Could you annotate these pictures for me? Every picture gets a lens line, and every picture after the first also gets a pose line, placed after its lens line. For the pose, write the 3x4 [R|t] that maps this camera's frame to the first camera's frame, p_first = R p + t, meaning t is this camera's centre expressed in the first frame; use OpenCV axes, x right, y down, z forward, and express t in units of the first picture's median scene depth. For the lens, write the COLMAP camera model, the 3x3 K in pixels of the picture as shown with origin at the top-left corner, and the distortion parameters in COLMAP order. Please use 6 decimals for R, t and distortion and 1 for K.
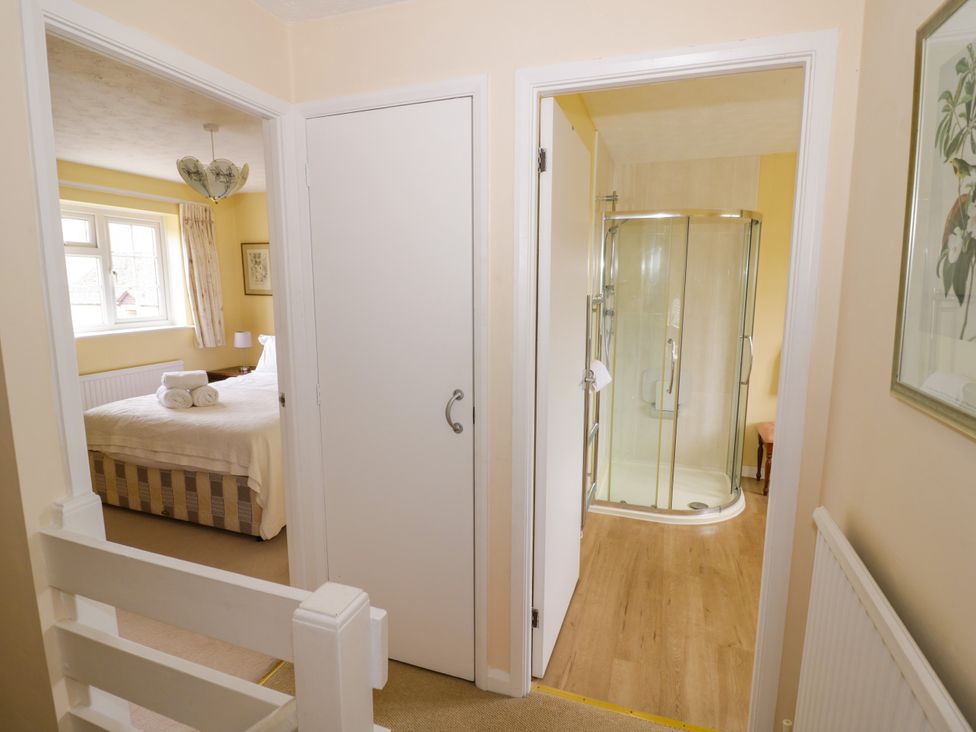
lens RADIAL K [[513.7, 0, 488.5], [0, 513.7, 360.8], [0, 0, 1]] dist [0.004180, -0.016933]
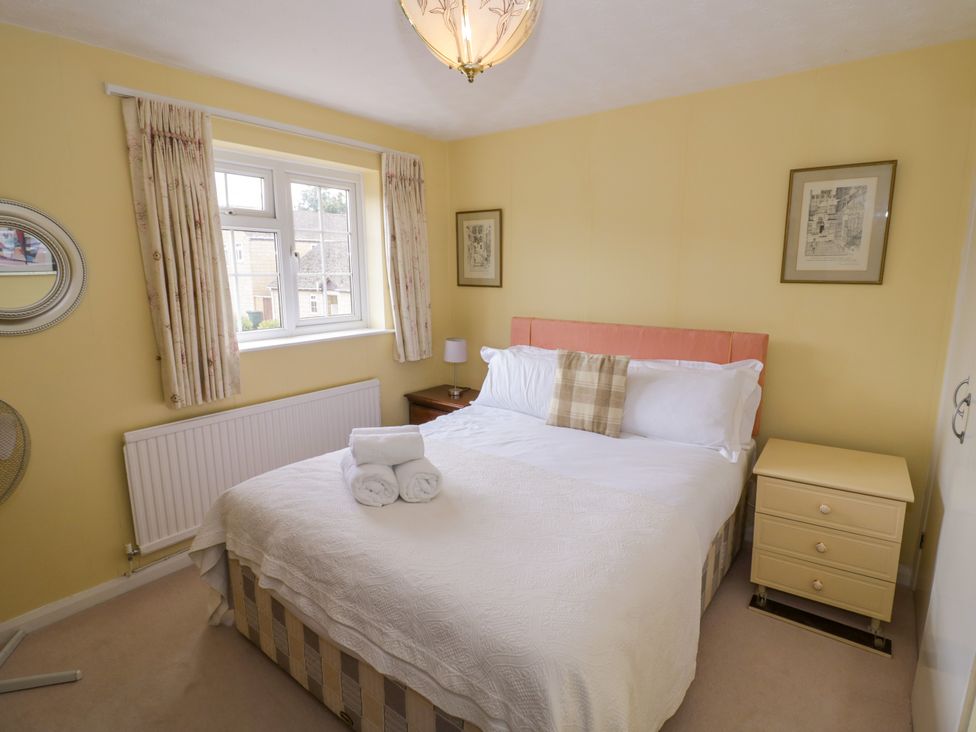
lens RADIAL K [[513.7, 0, 488.5], [0, 513.7, 360.8], [0, 0, 1]] dist [0.004180, -0.016933]
pose [[0.950253, 0.047739, -0.307798, -0.231733], [-0.039285, 0.998663, 0.033609, -0.055072], [0.308991, -0.019845, 0.950858, 0.368438]]
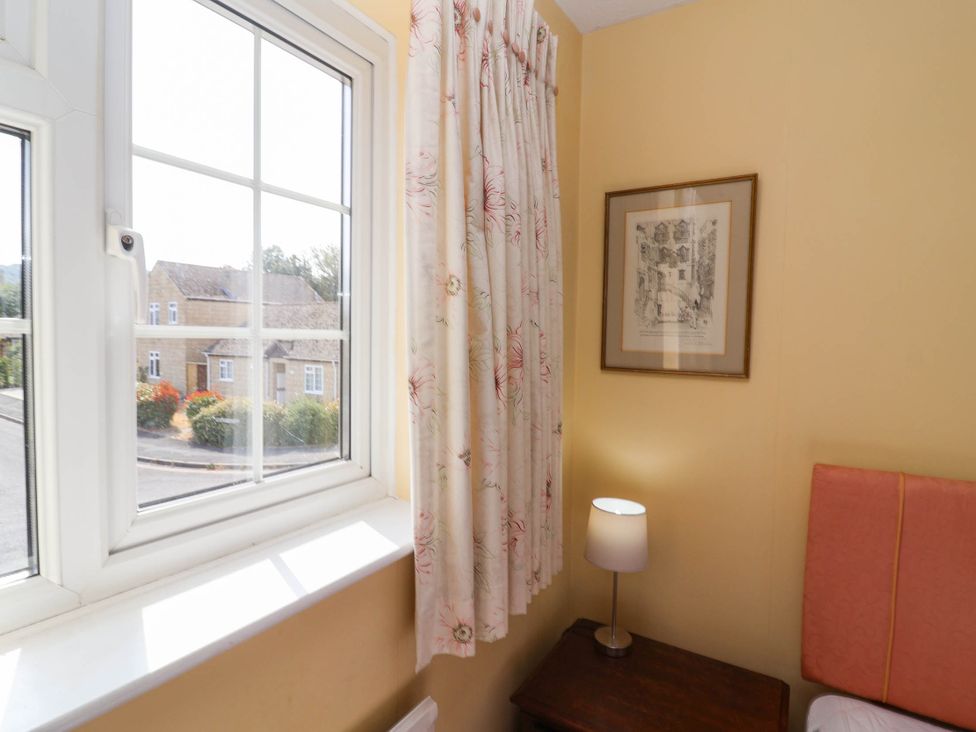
lens RADIAL K [[513.7, 0, 488.5], [0, 513.7, 360.8], [0, 0, 1]] dist [0.004180, -0.016933]
pose [[0.974964, 0.021493, -0.221320, -0.524902], [-0.045315, 0.993635, -0.103127, -0.111023], [0.217694, 0.110574, 0.969733, 0.780481]]
